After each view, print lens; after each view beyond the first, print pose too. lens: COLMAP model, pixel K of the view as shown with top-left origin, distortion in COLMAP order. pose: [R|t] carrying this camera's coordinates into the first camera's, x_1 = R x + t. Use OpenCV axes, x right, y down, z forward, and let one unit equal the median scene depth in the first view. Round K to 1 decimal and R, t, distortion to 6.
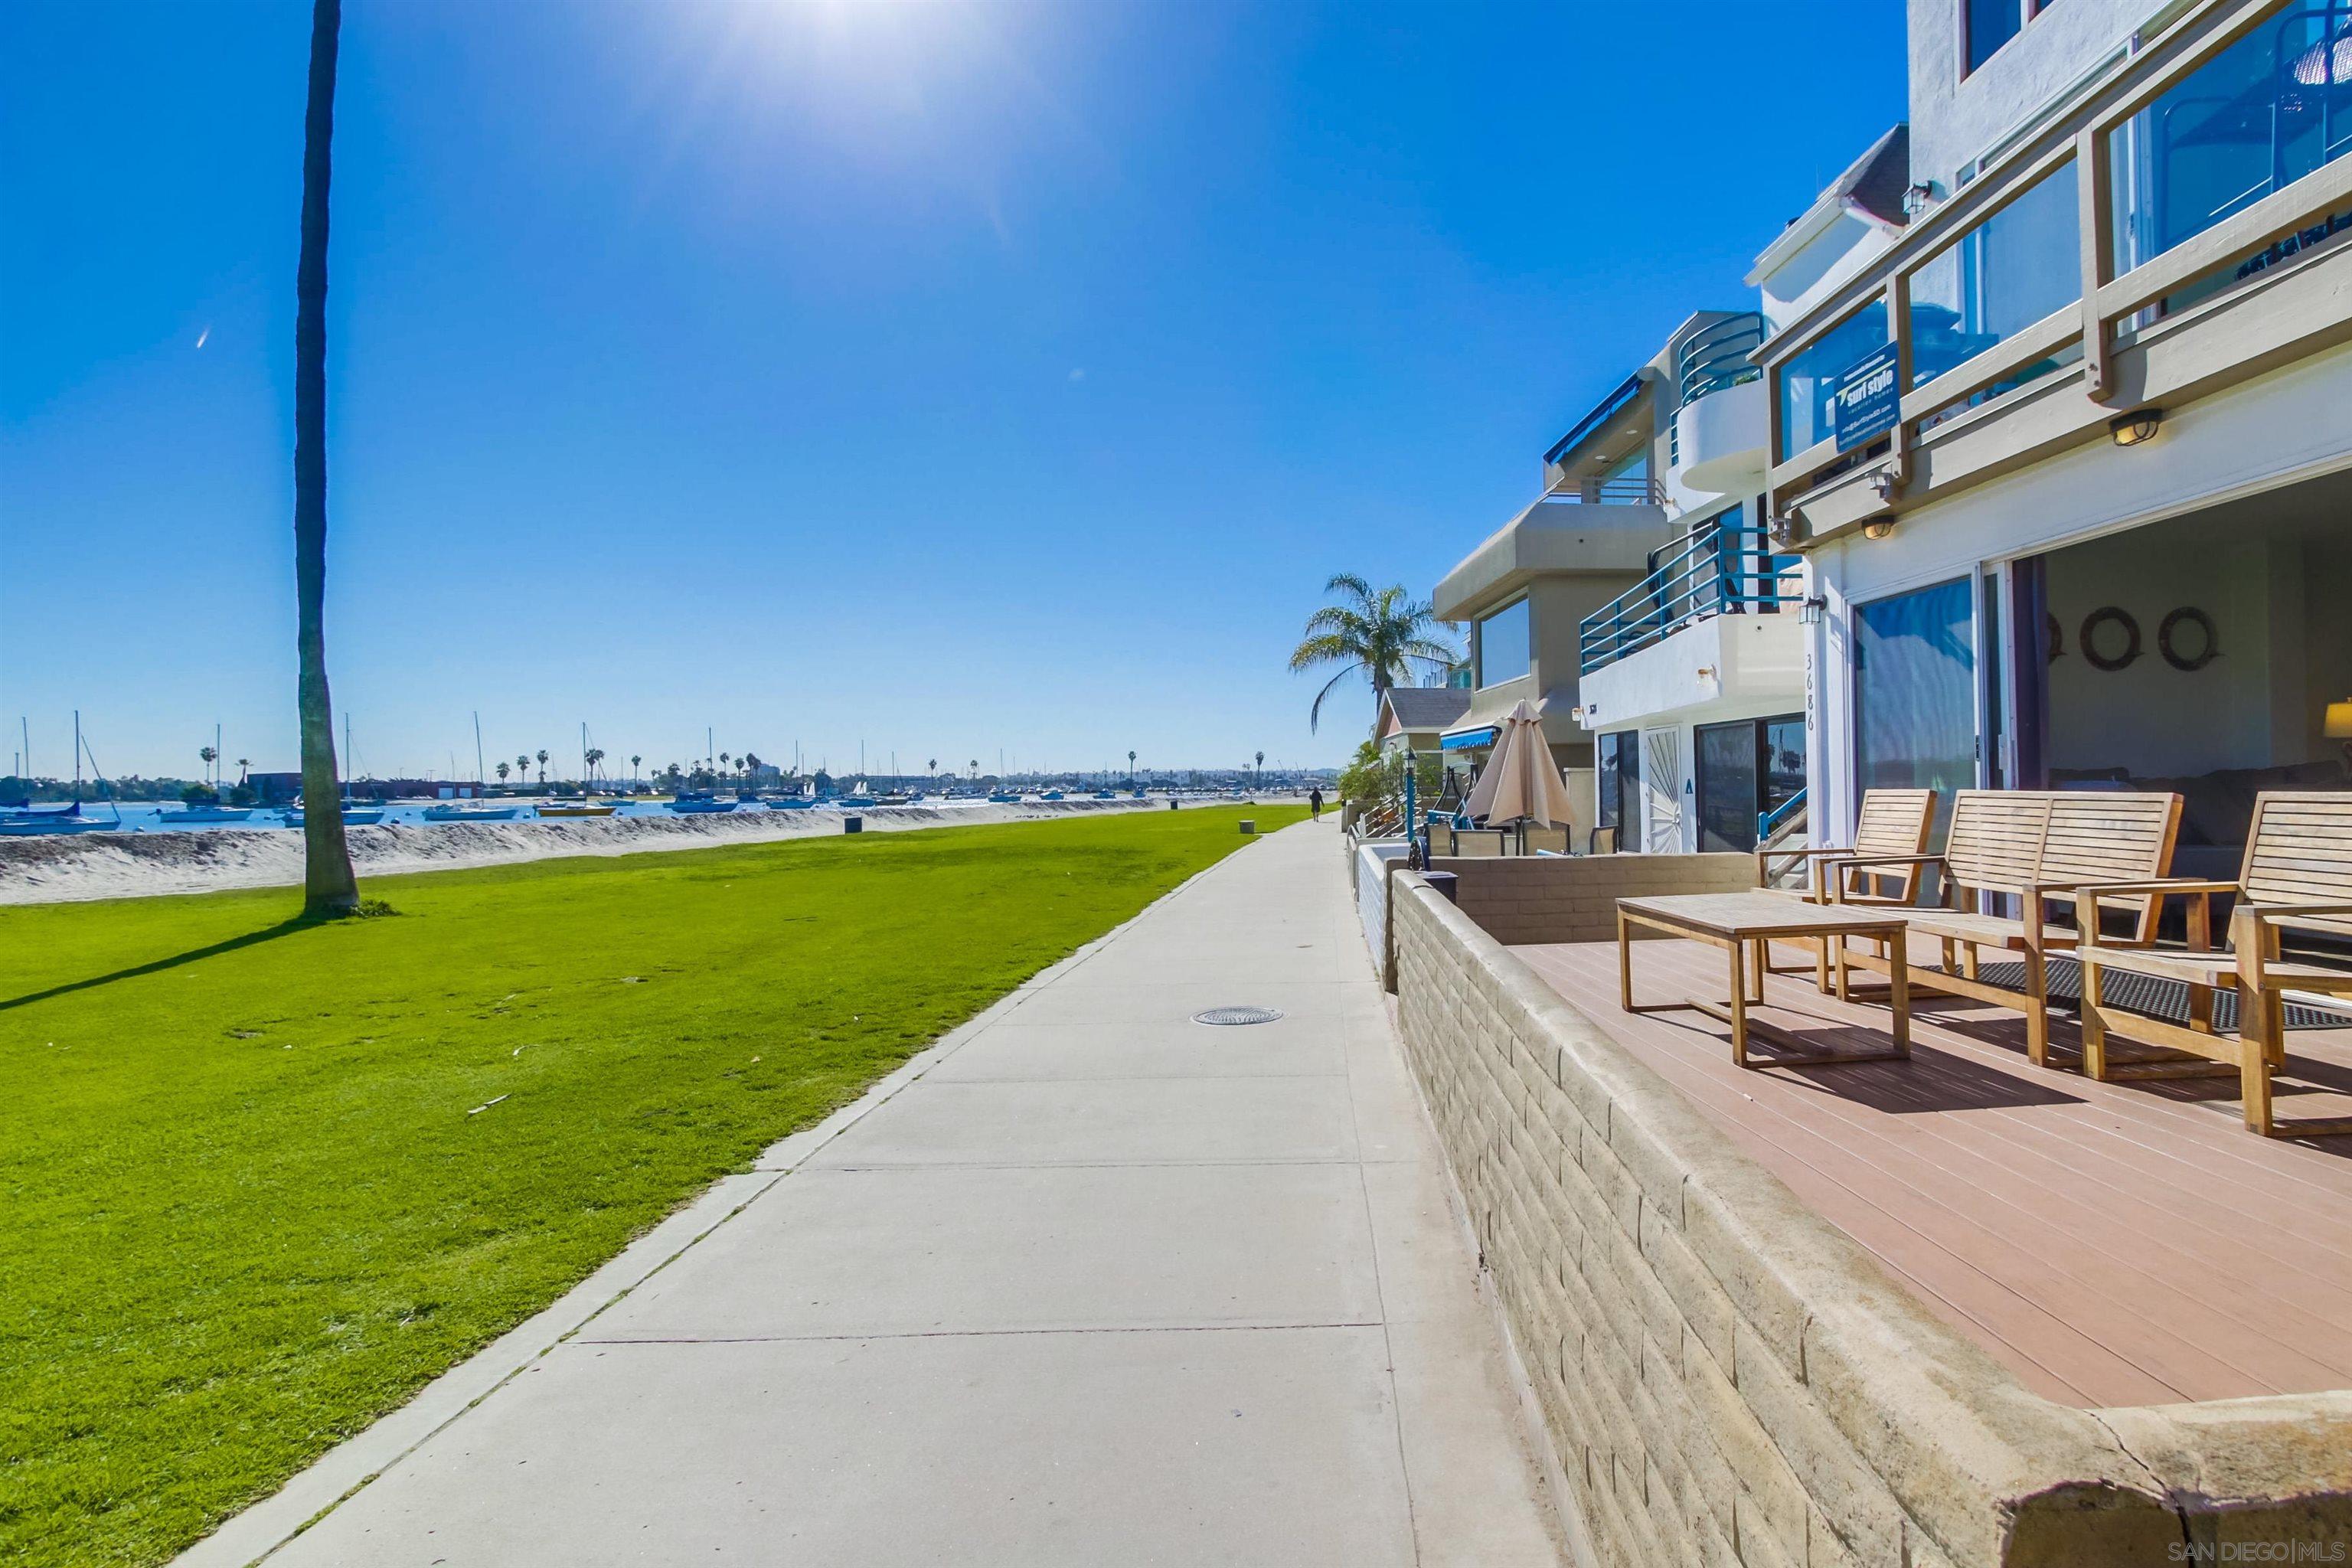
lens RADIAL K [[1096.8, 0, 1316.2], [0, 1096.8, 770.9], [0, 0, 1]] dist [0.008032, 0.002997]
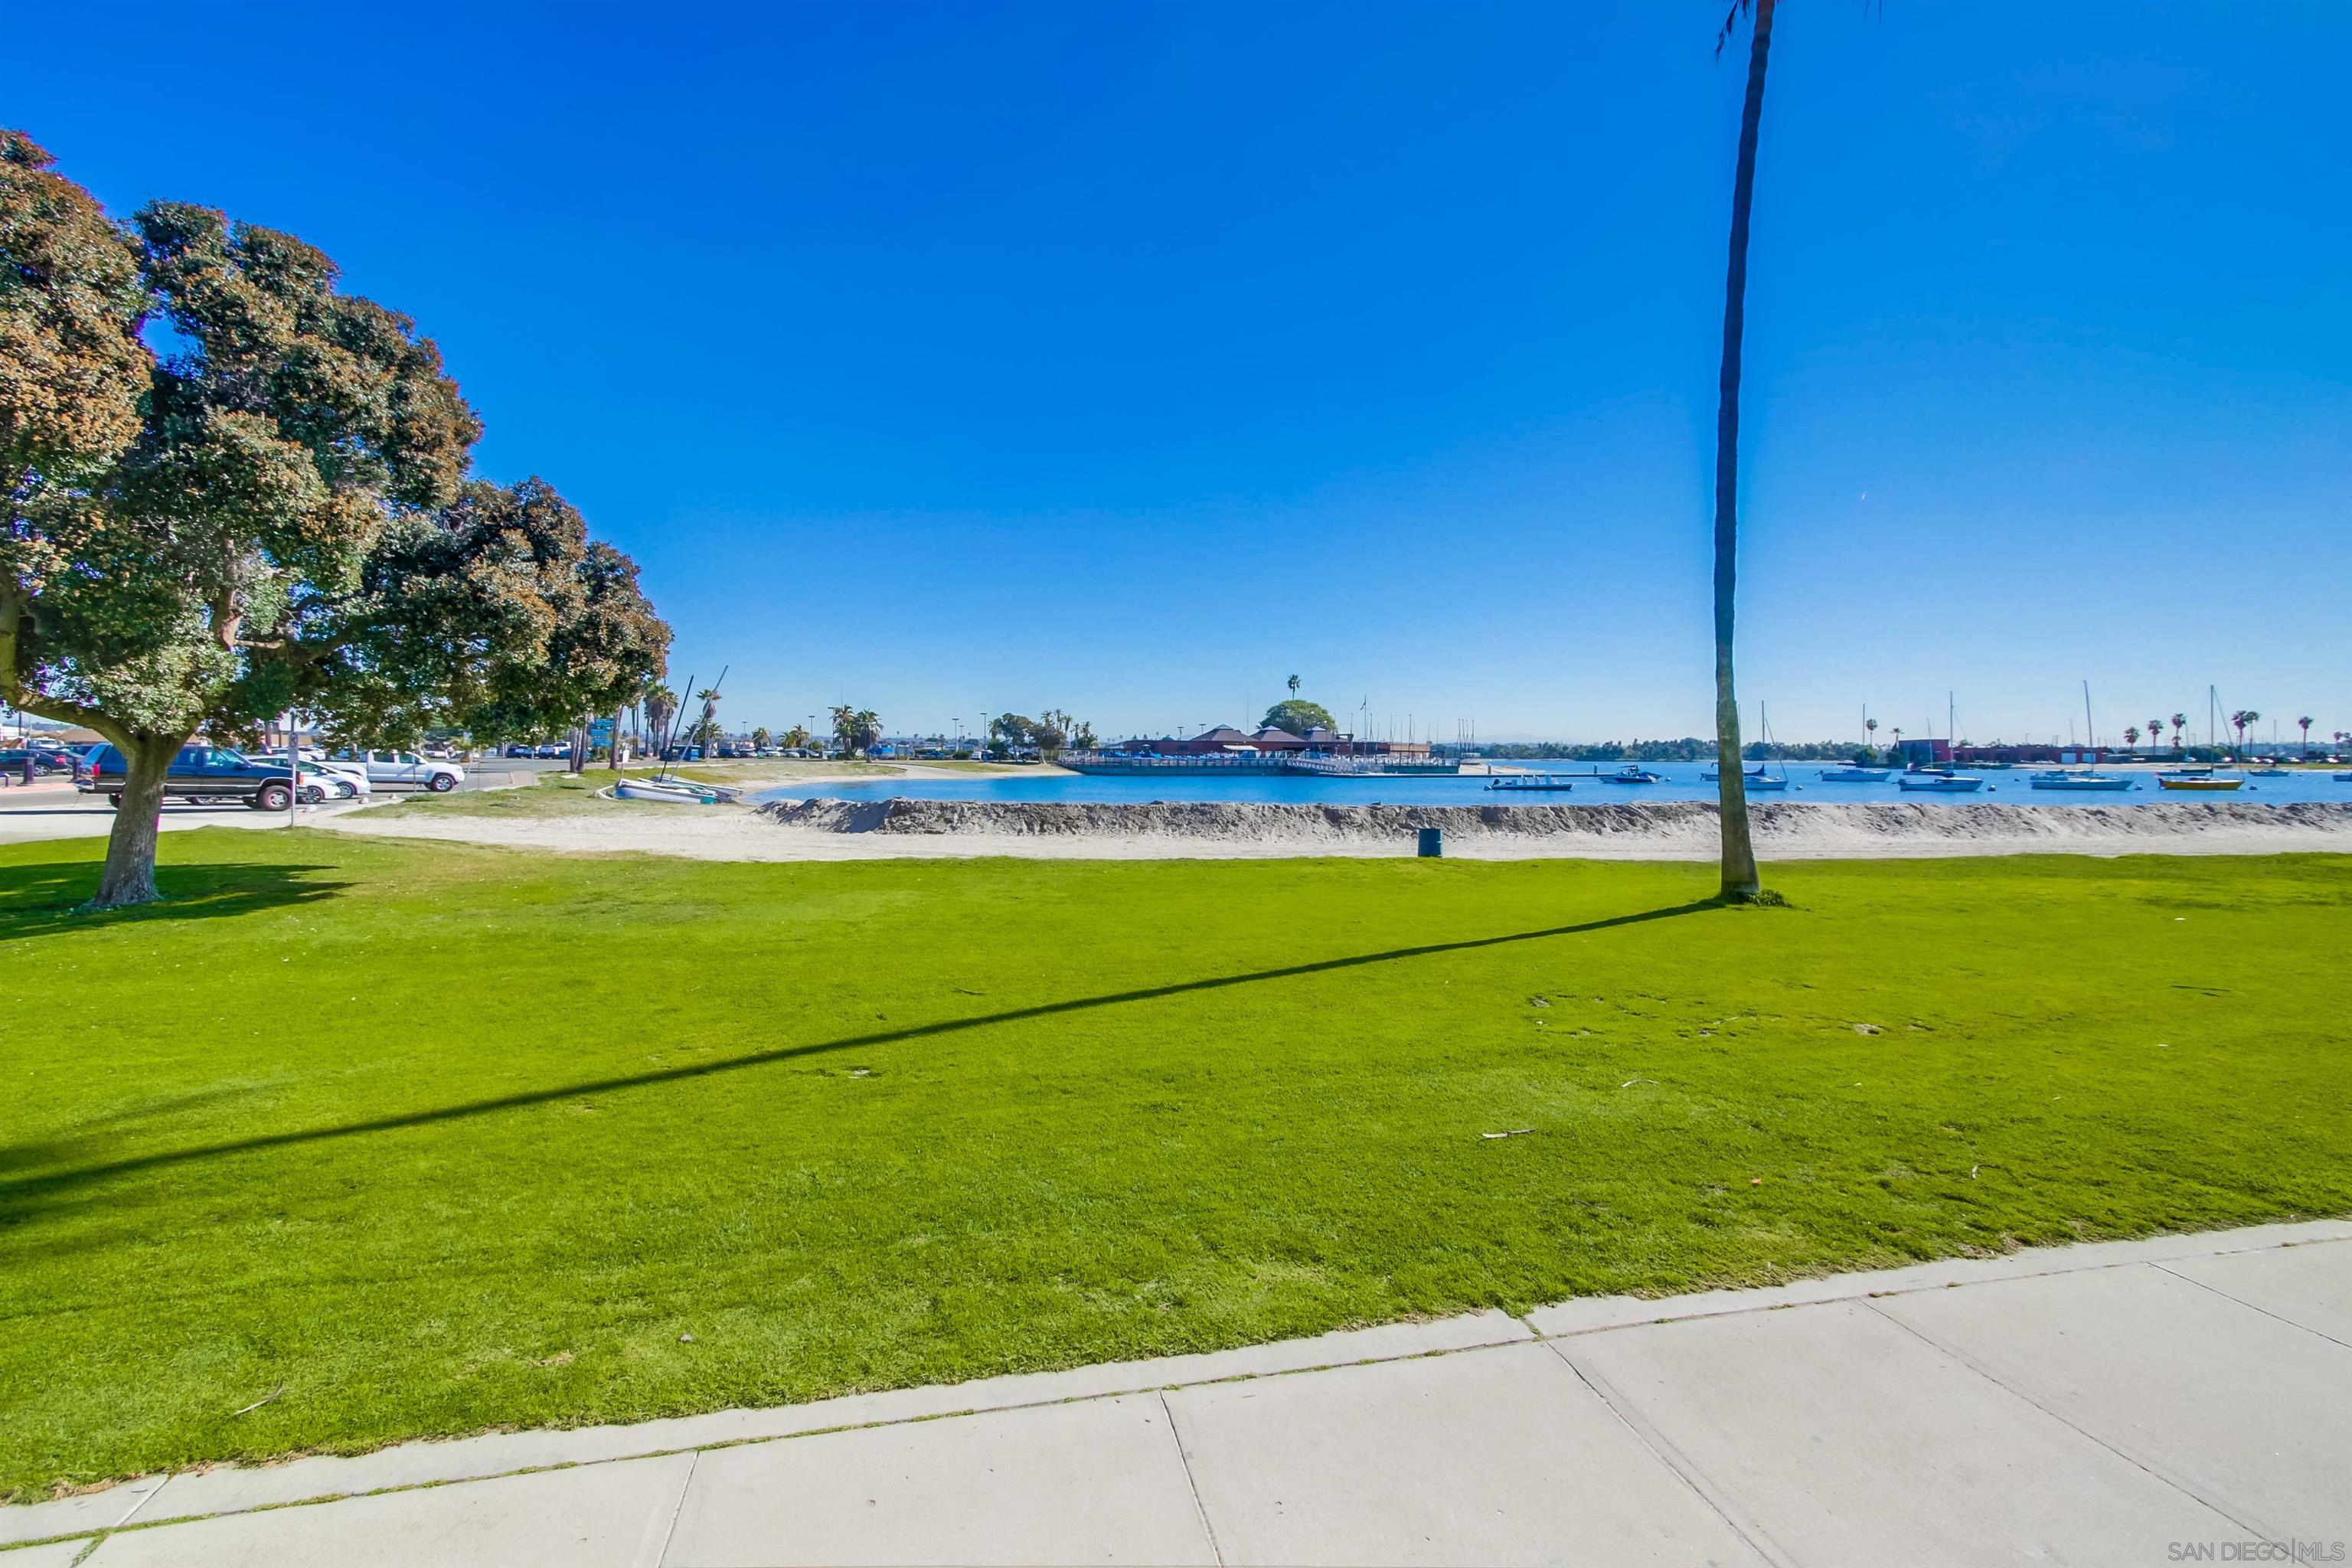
lens RADIAL K [[1096.8, 0, 1221.2], [0, 1096.8, 769.6], [0, 0, 1]] dist [0.008032, 0.002997]
pose [[0.241261, 0.028798, -0.970033, 0.040185], [0.001875, 0.999544, 0.030140, -0.016159], [0.970458, -0.009090, 0.241097, 0.068837]]
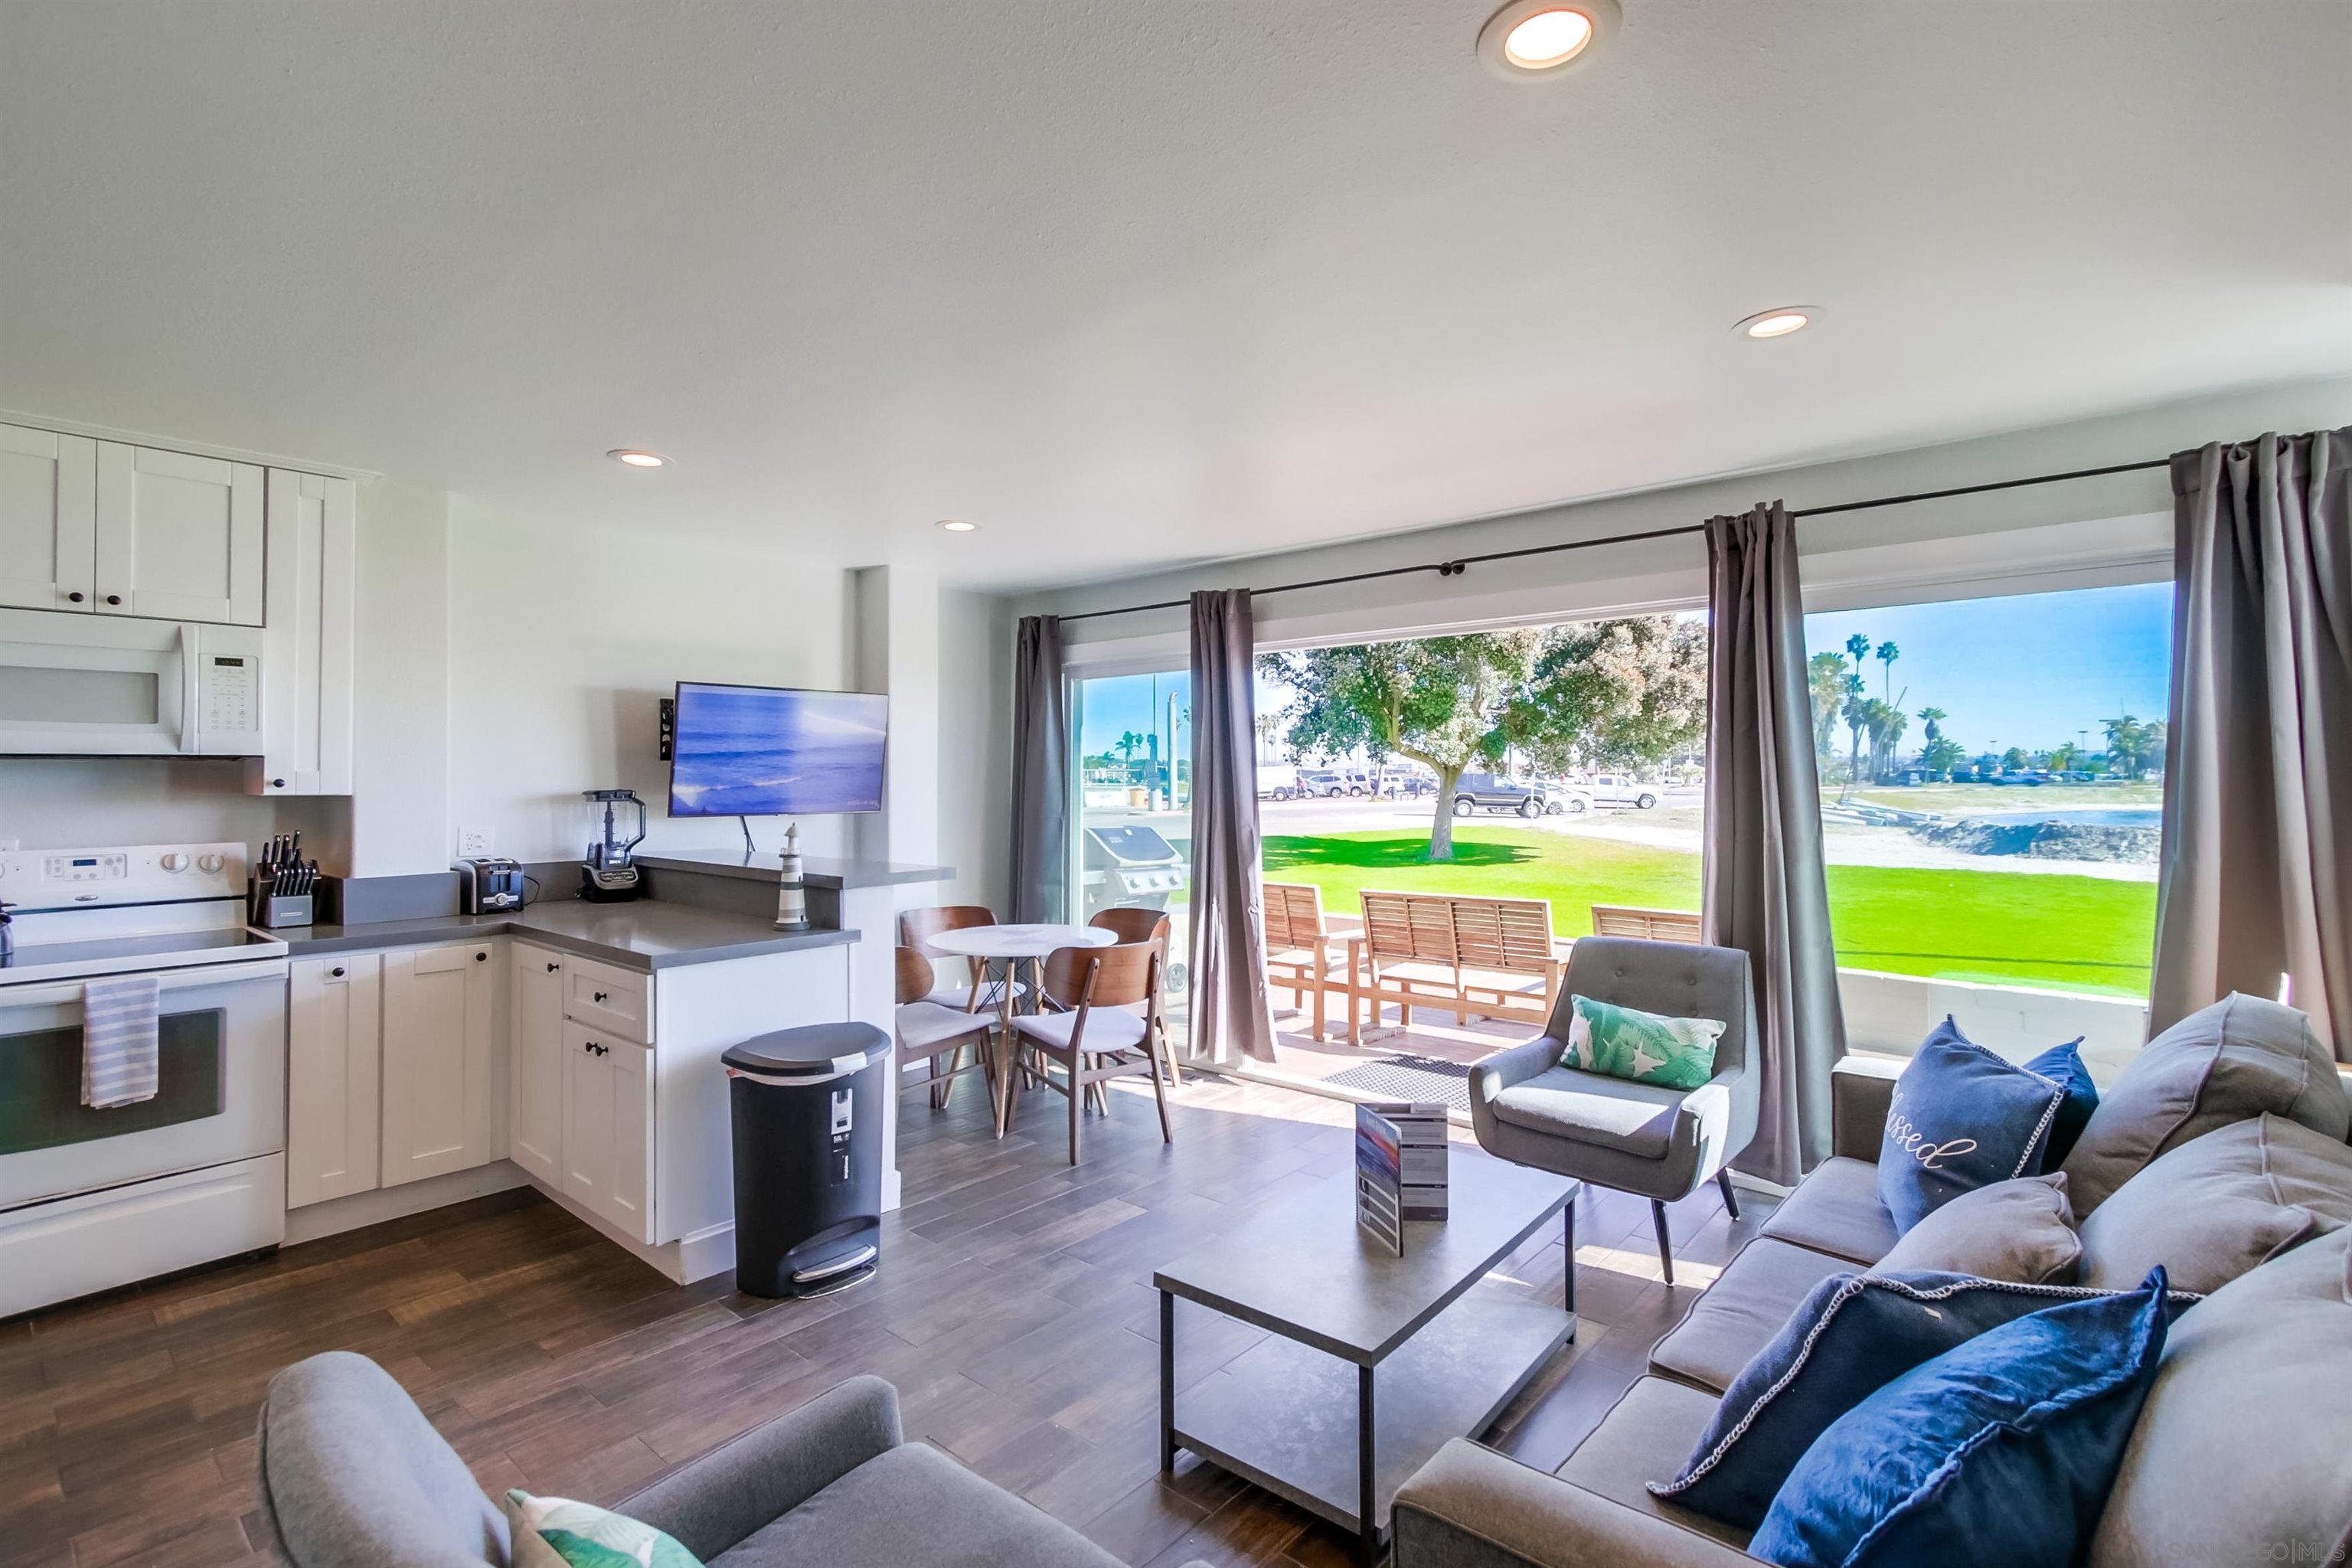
lens RADIAL K [[1096.8, 0, 1155.9], [0, 1096.8, 782.7], [0, 0, 1]] dist [0.008032, 0.002997]
pose [[-0.728433, 0.018874, -0.684857, 0.204784], [0.020510, 0.999773, 0.005738, -0.014263], [0.684810, -0.009867, -0.728655, 0.192232]]
